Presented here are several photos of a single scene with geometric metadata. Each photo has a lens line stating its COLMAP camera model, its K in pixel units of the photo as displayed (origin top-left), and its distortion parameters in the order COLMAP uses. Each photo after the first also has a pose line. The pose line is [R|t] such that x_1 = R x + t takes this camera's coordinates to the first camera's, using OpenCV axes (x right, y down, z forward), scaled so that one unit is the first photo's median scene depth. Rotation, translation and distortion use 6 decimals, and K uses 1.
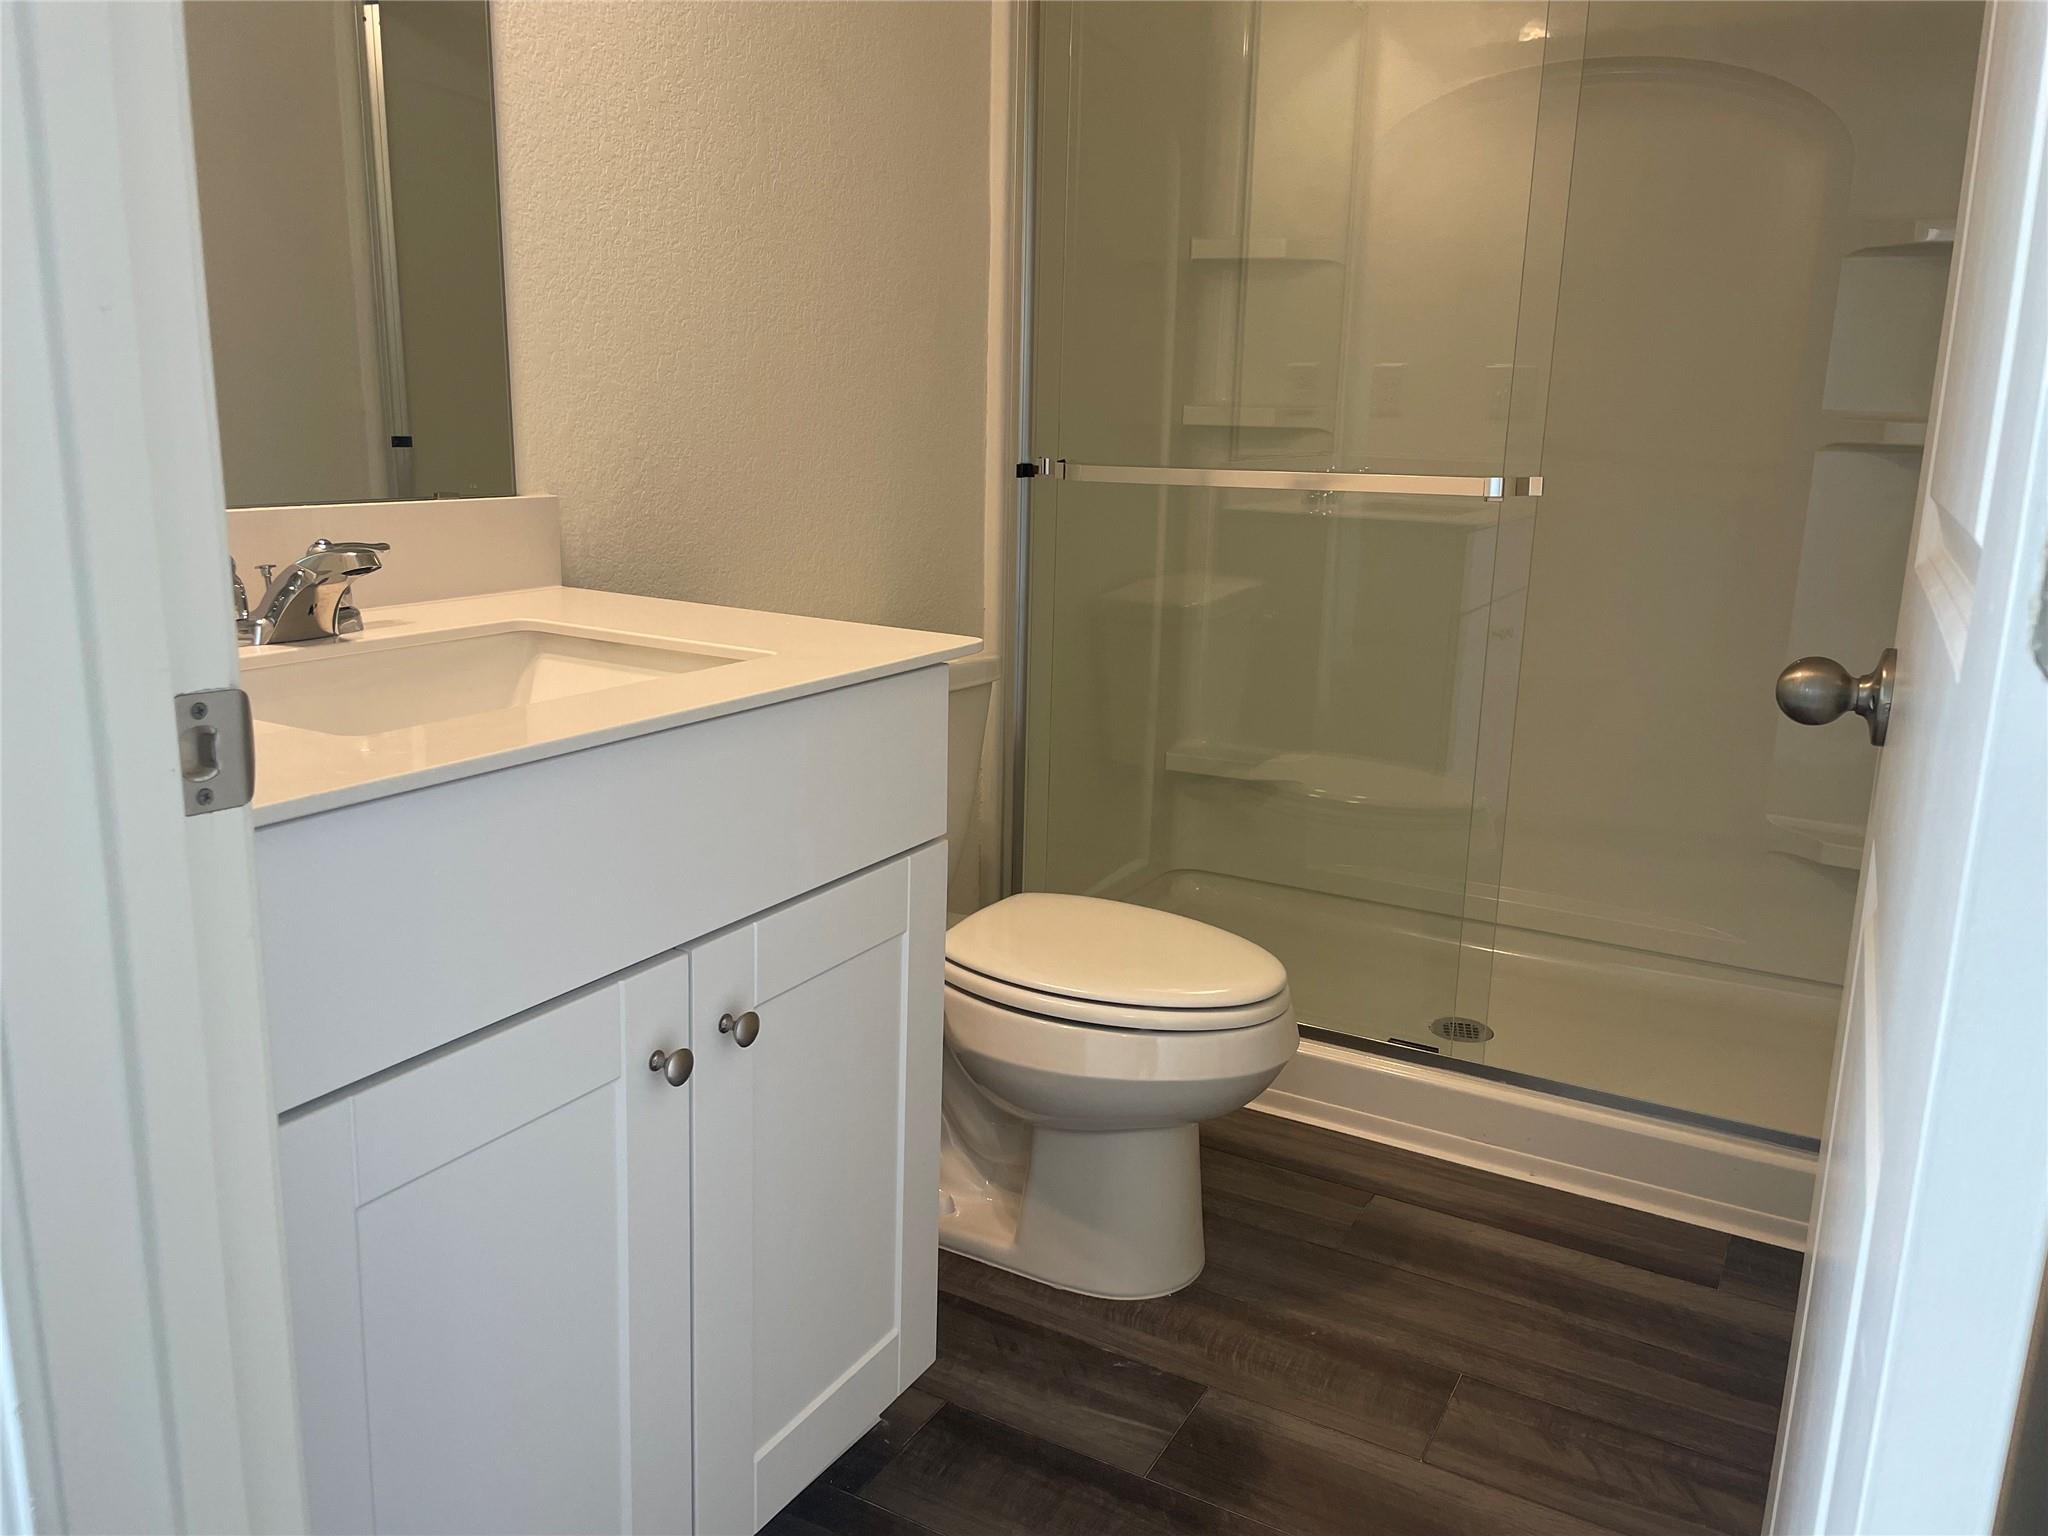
lens RADIAL K [[1546.1, 0, 1028.1], [0, 1546.1, 760.9], [0, 0, 1]] dist [0.076225, -0.090774]
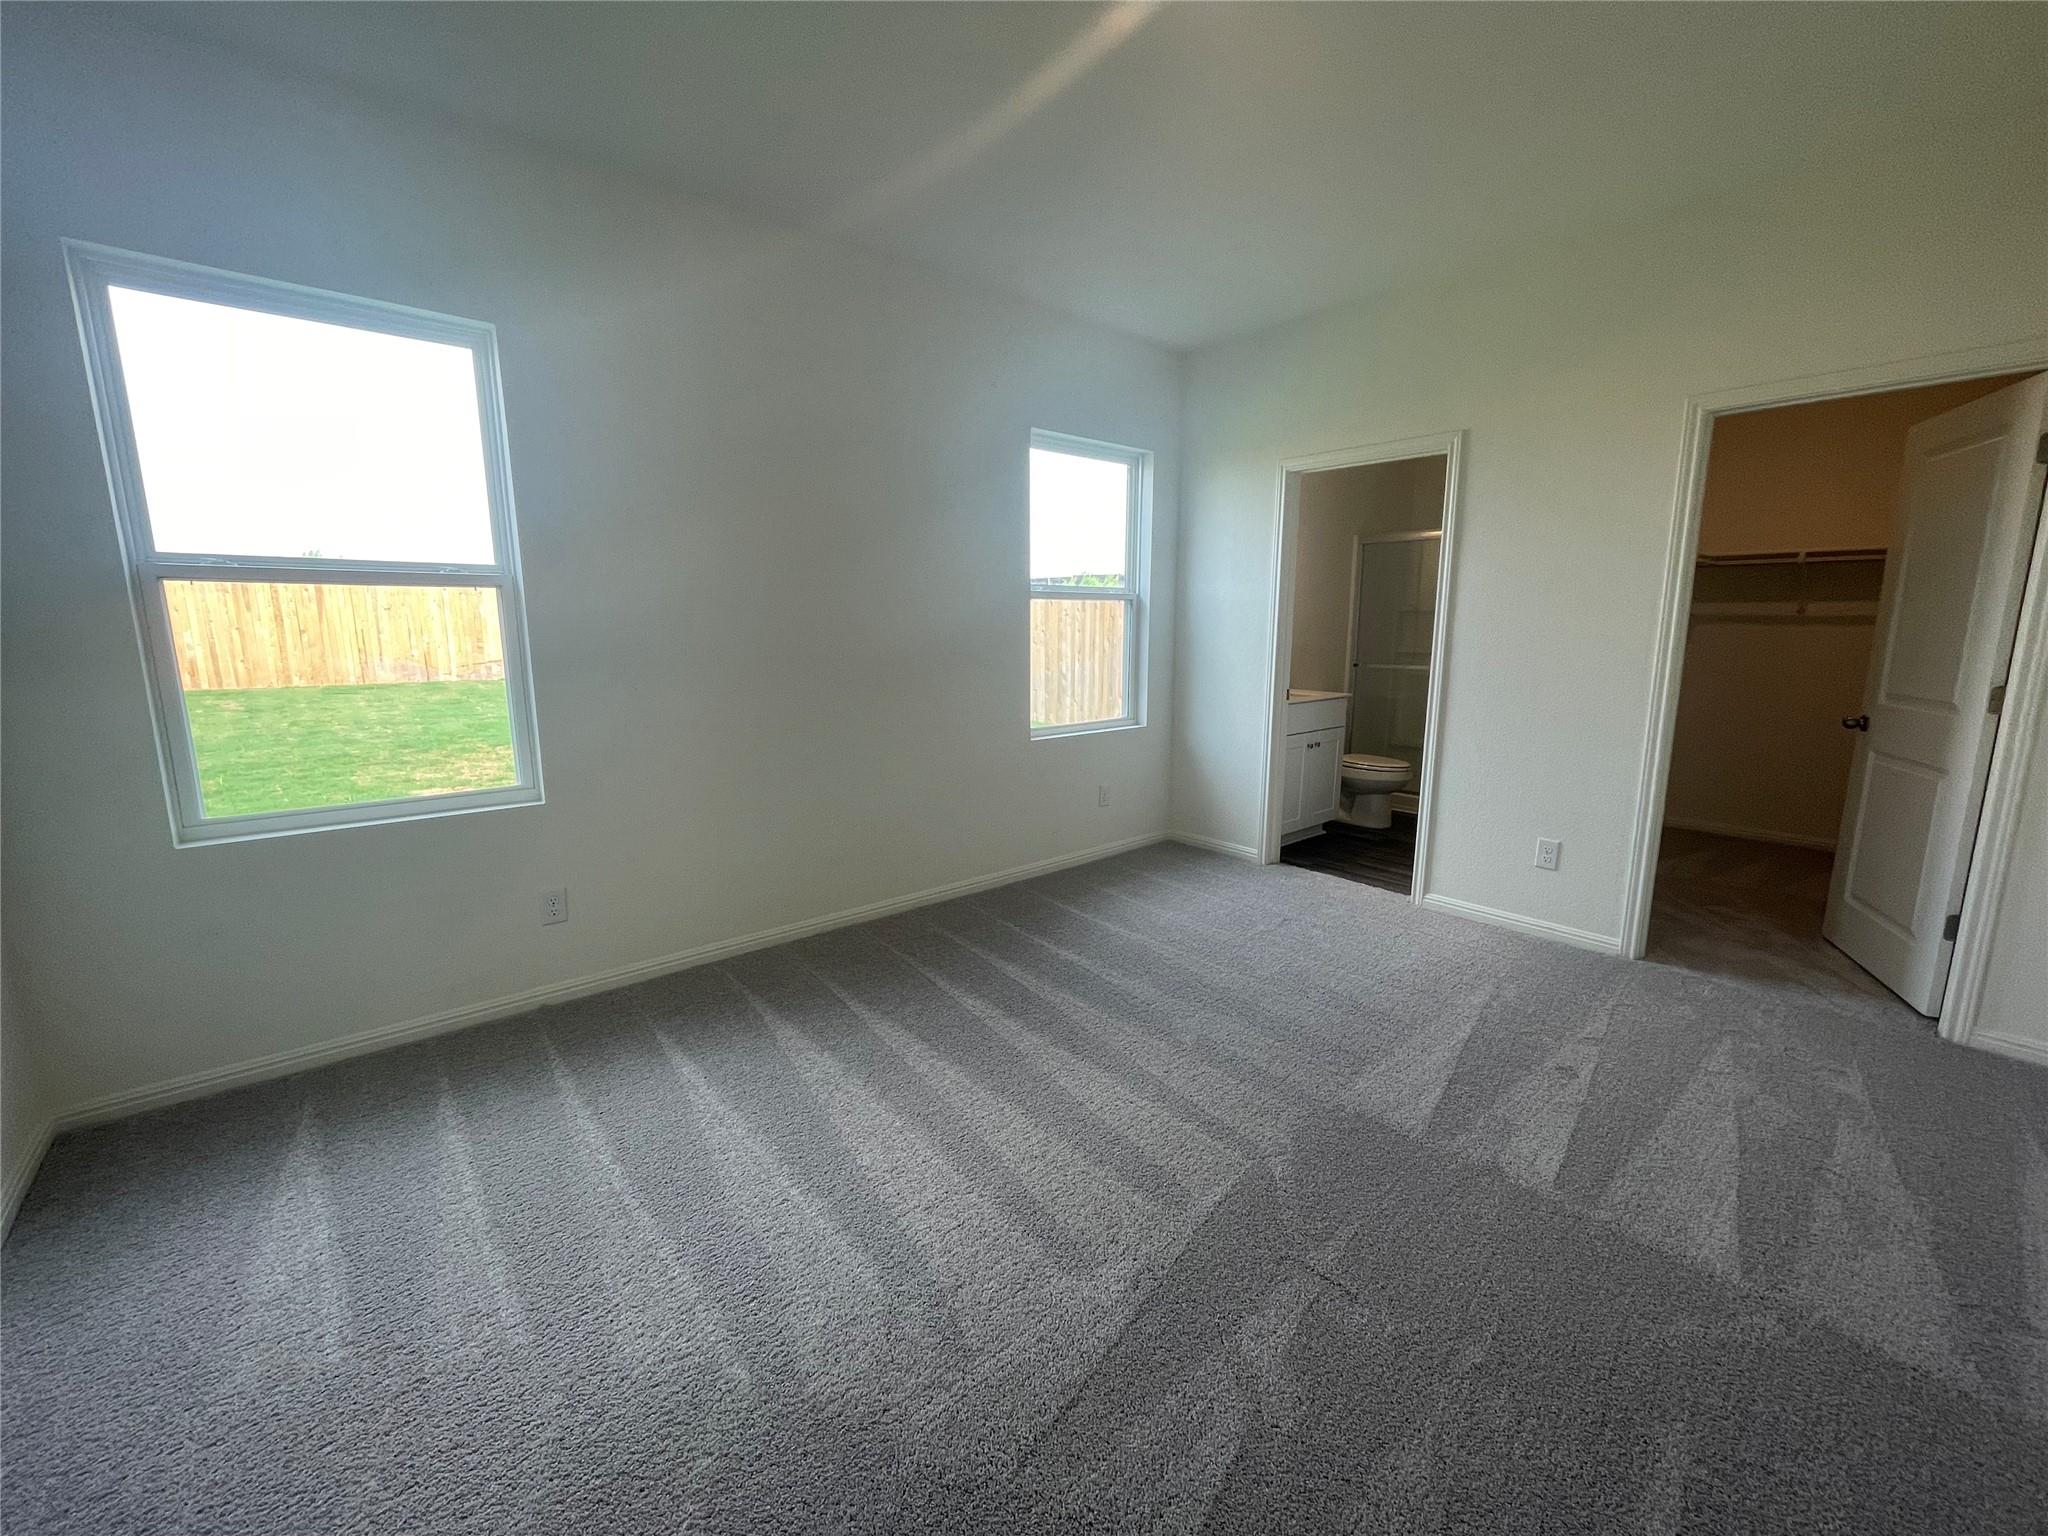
lens RADIAL K [[827.0, 0, 1027.5], [0, 827.0, 763.4], [0, 0, 1]] dist [-0.009545, -0.000552]
pose [[0.937903, 0.031520, -0.345461, -0.072259], [-0.050292, 0.997697, -0.045507, 0.307427], [0.343232, 0.060055, 0.937329, -1.888152]]
